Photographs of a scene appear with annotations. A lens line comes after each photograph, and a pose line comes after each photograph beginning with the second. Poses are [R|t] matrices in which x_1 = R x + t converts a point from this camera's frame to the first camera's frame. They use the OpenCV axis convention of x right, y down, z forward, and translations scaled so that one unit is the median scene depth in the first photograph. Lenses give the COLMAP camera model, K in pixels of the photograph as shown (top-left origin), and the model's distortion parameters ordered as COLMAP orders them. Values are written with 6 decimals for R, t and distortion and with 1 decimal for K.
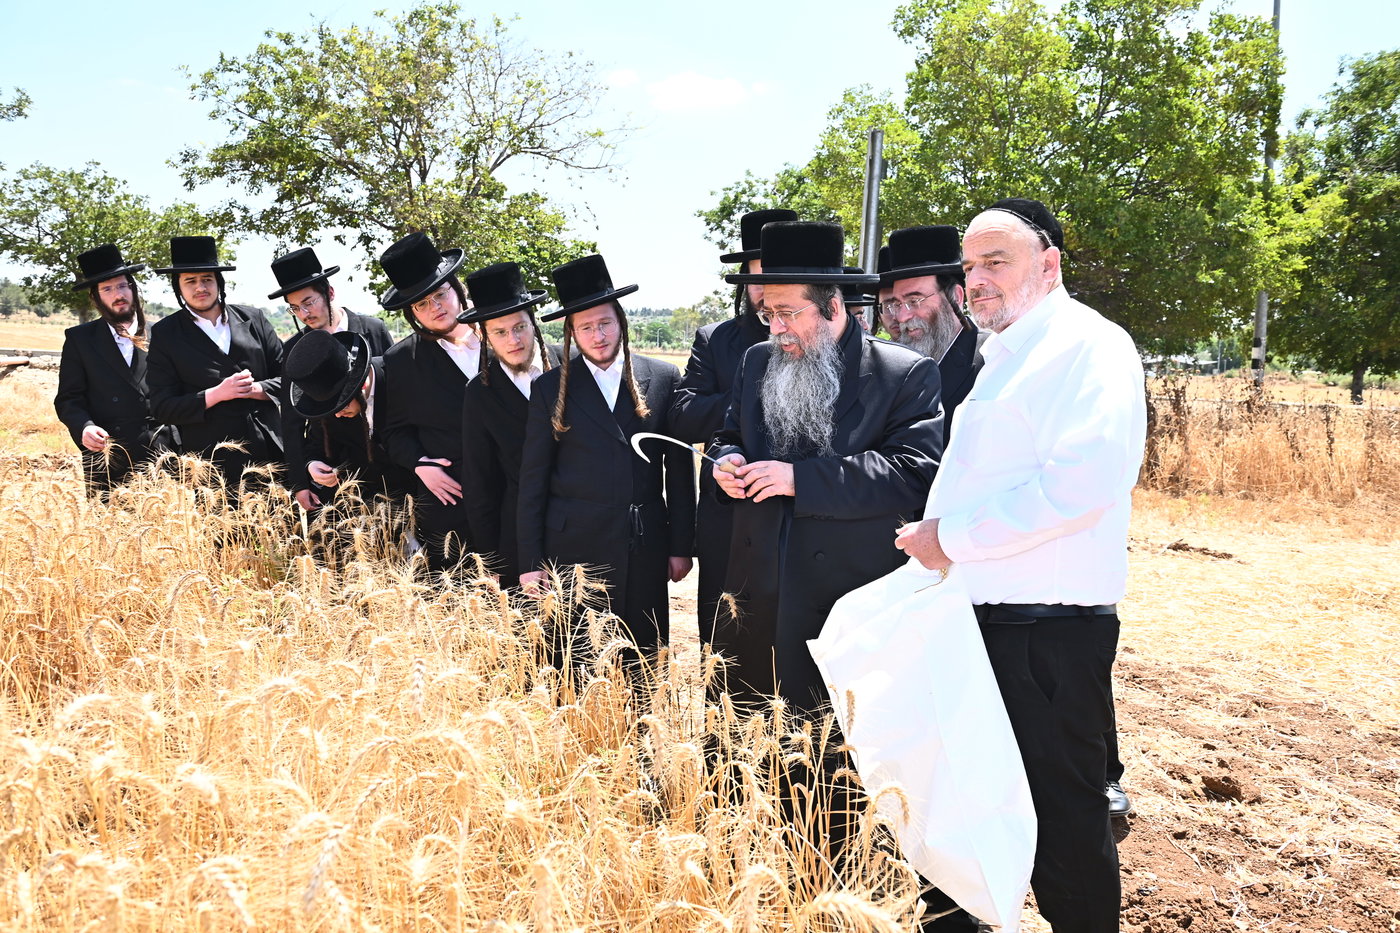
lens RADIAL K [[1127.7, 0, 697.5], [0, 1127.7, 460.4], [0, 0, 1]] dist [0.003130, -0.046301]
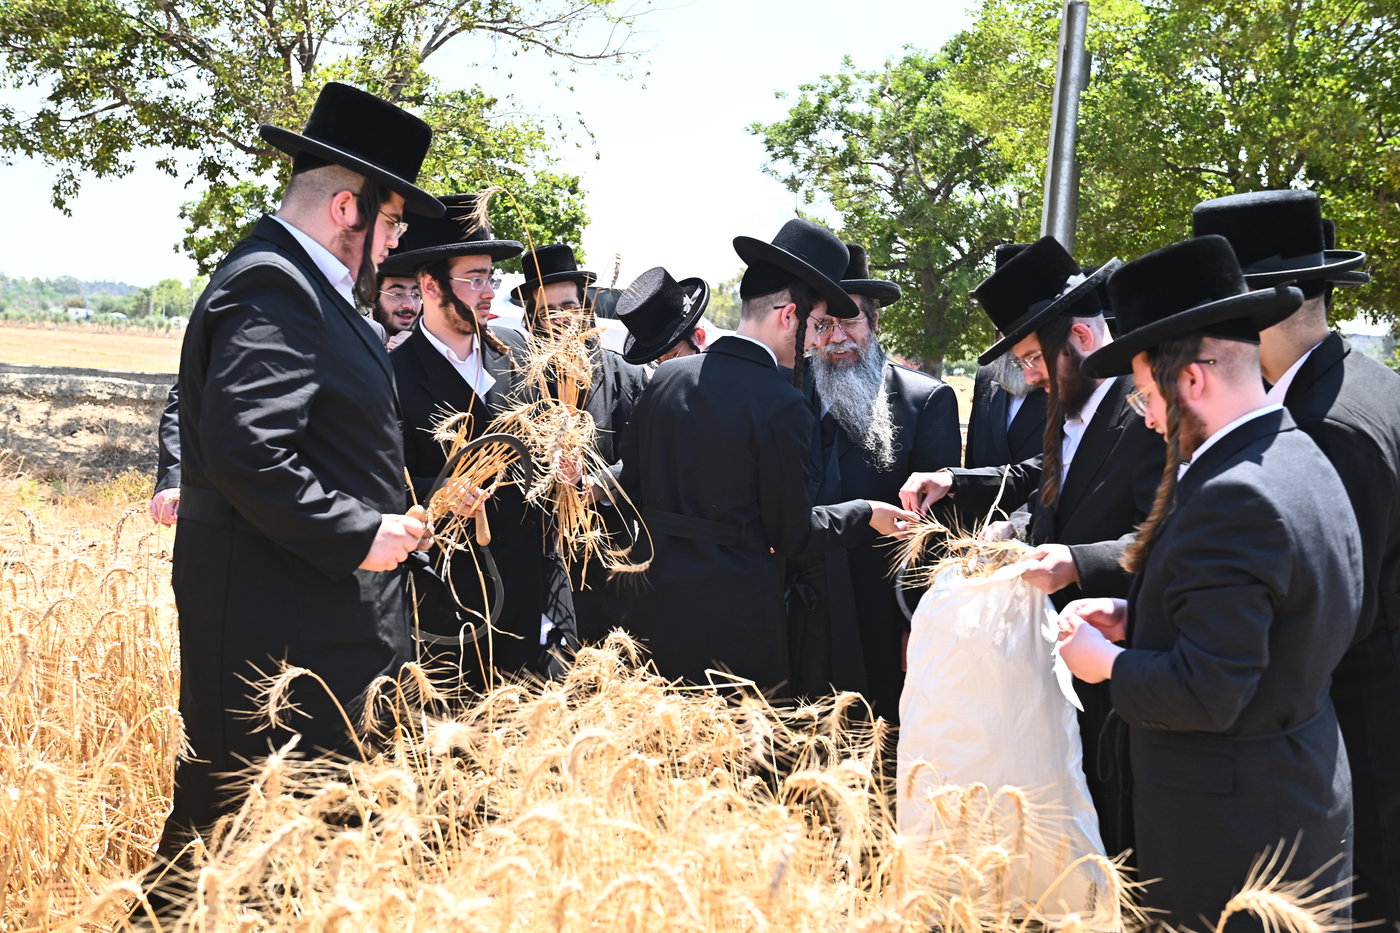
lens RADIAL K [[2013.0, 0, 696.6], [0, 2013.0, 465.5], [0, 0, 1]] dist [0.151112, -0.023599]
pose [[0.999786, 0.017252, -0.011408, -0.022899], [-0.017753, 0.998812, -0.045386, 0.003988], [0.010612, 0.045579, 0.998904, -0.059697]]
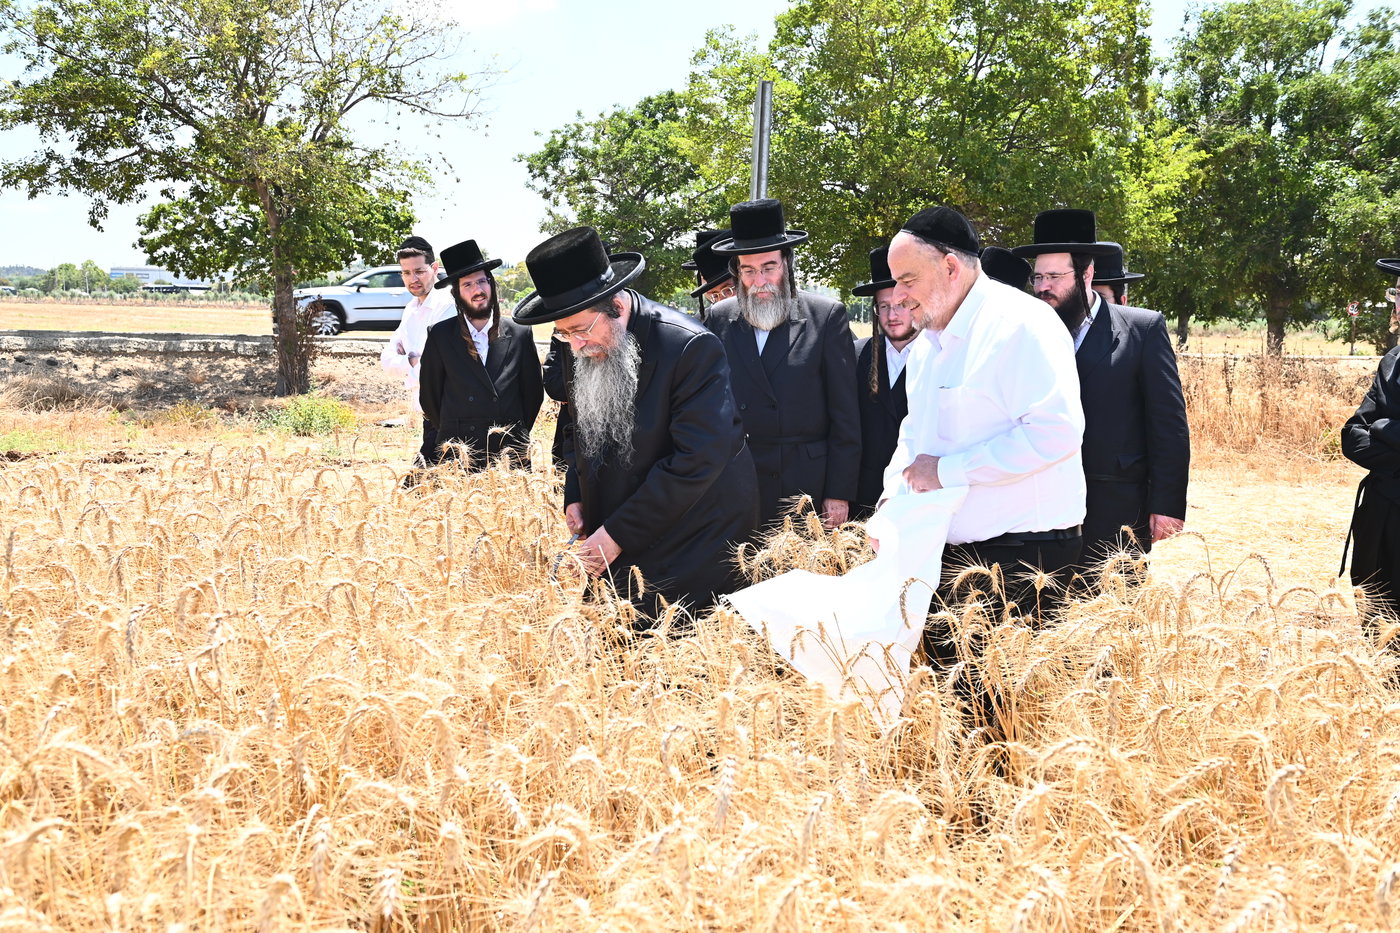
lens RADIAL K [[1268.7, 0, 696.7], [0, 1268.7, 466.1], [0, 0, 1]] dist [0.014417, -0.012067]
pose [[0.979339, -0.043105, 0.197576, -0.118197], [0.037105, 0.998734, 0.033967, -0.002929], [-0.198790, -0.025934, 0.979699, -0.056545]]
